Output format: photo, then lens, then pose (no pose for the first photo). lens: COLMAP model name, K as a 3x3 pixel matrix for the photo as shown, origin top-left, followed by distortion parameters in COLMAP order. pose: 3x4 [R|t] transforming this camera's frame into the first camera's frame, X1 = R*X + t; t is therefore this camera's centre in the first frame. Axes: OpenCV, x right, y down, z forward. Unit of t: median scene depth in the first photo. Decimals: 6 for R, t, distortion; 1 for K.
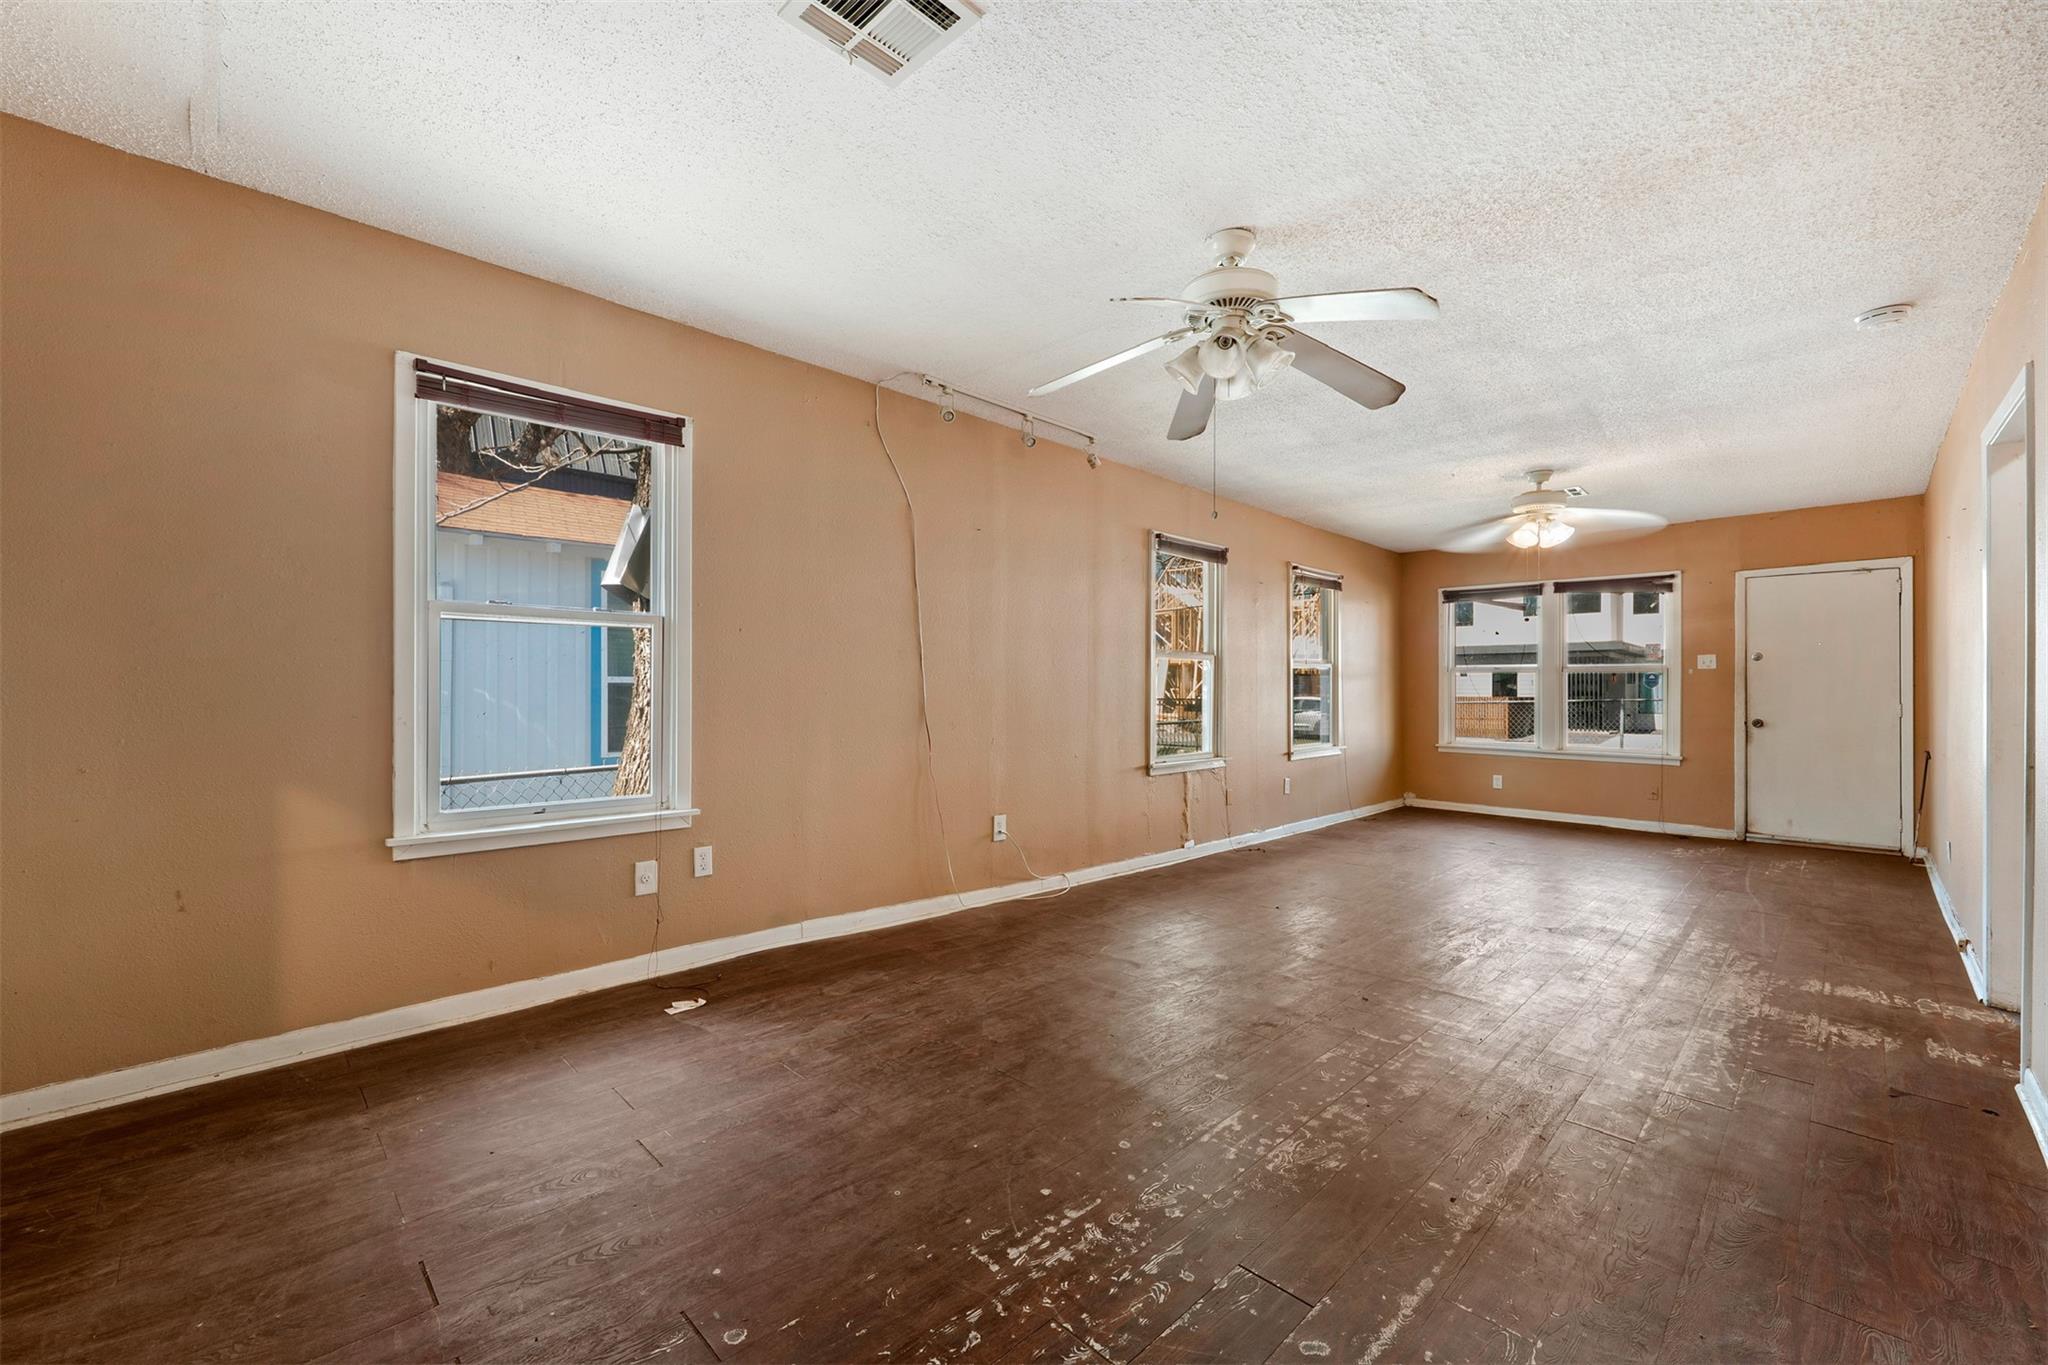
lens RADIAL K [[835.0, 0, 1024.0], [0, 835.0, 682.5], [0, 0, 1]] dist [0.075420, 0.000015]
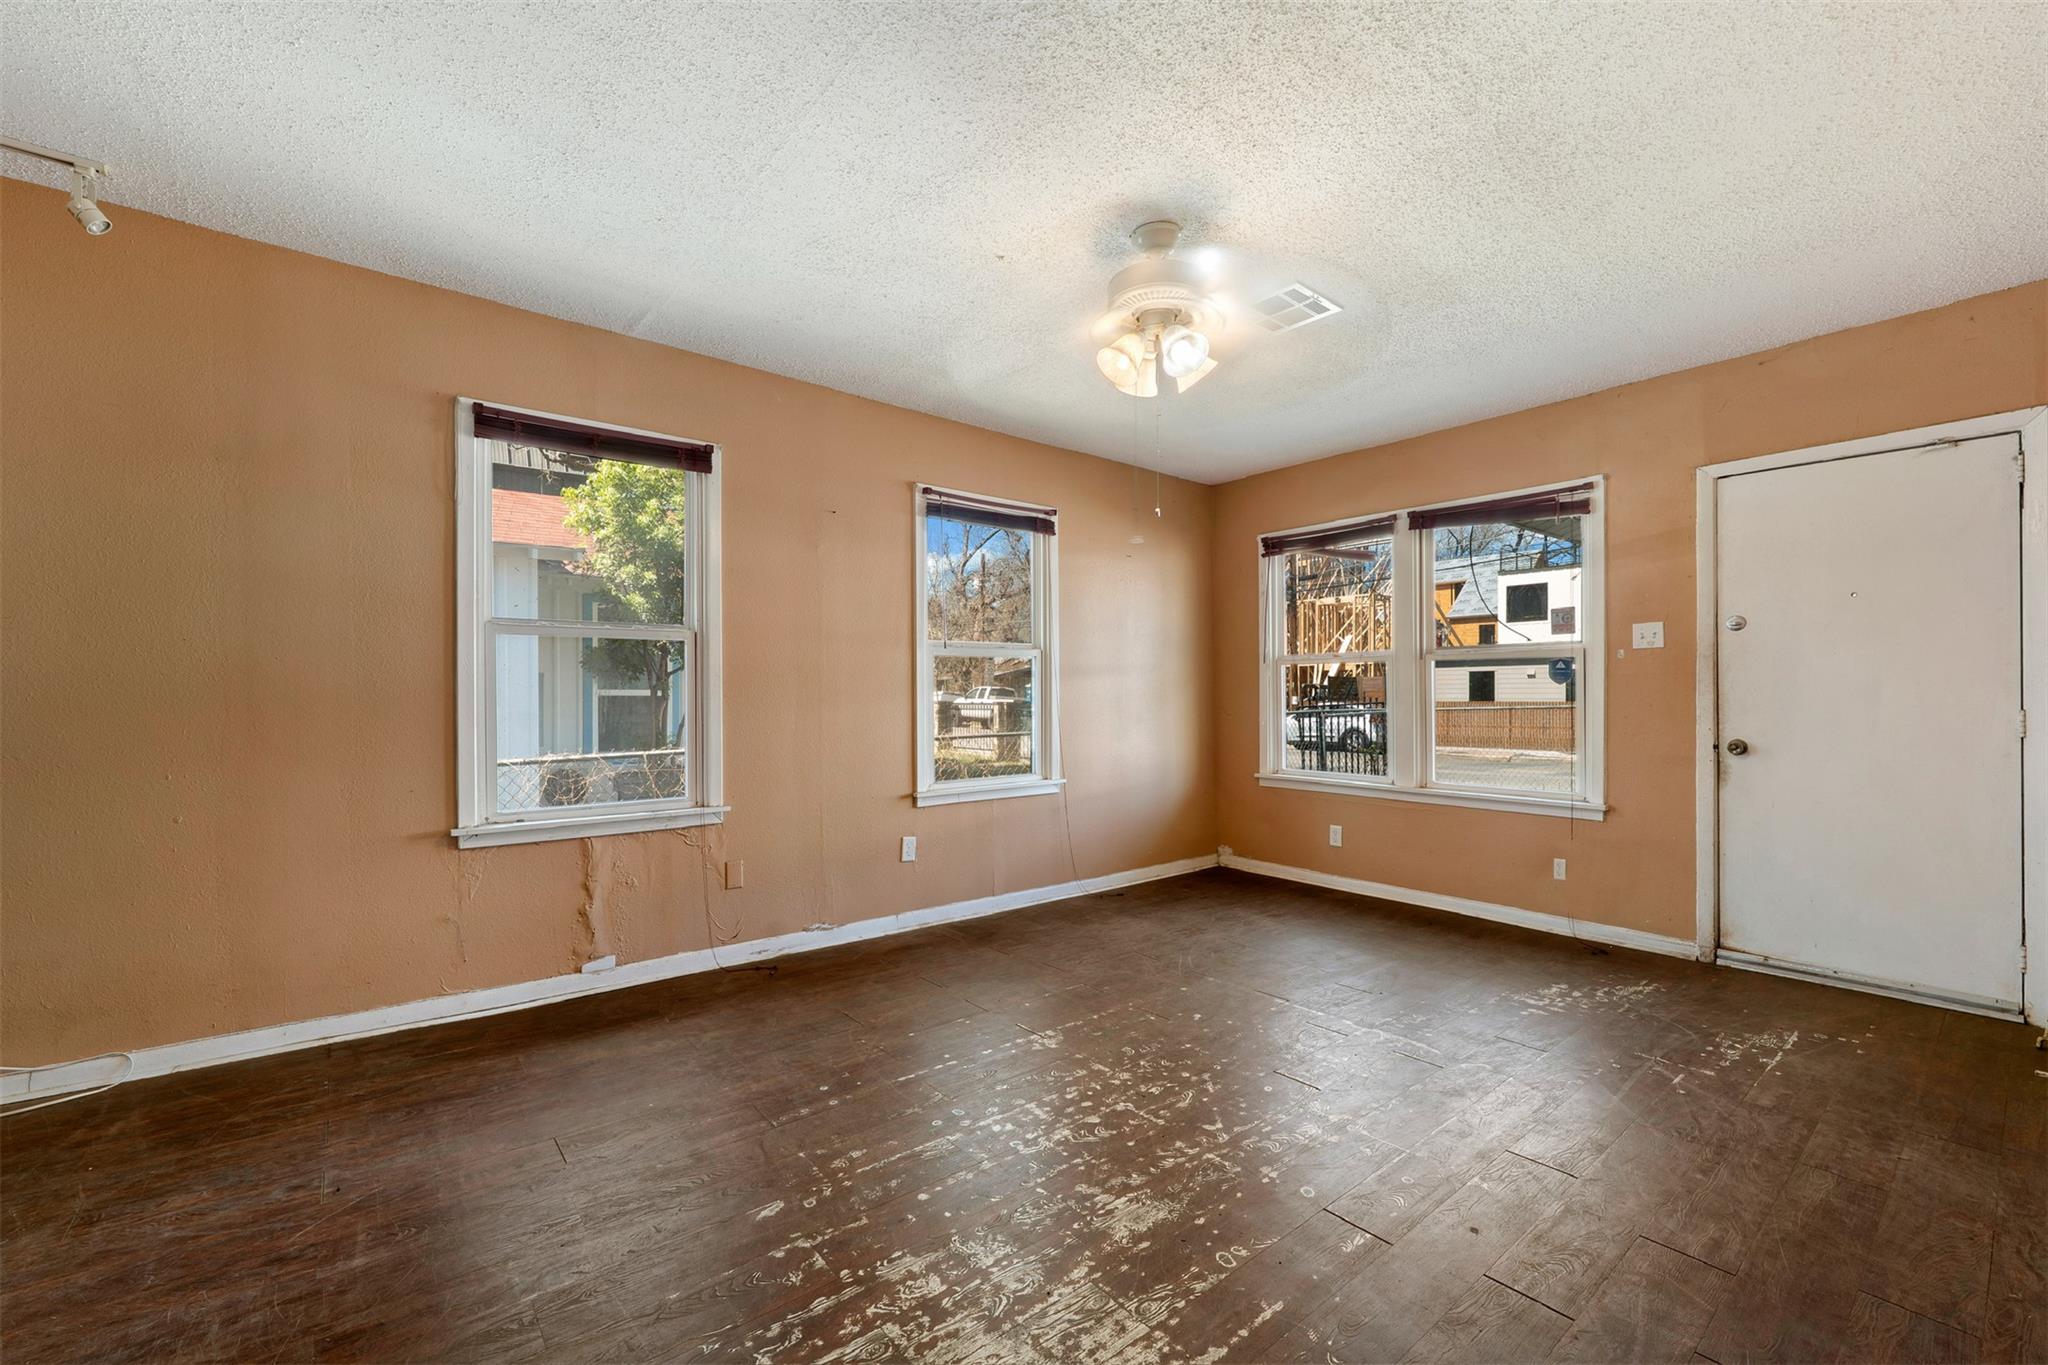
lens RADIAL K [[821.1, 0, 933.1], [0, 821.1, 689.8], [0, 0, 1]] dist [-0.009923, 0.007704]
pose [[0.985105, -0.005711, -0.171860, 0.414032], [0.005867, 0.999983, 0.000402, 0.007693], [0.171855, -0.001404, 0.985121, 0.401026]]
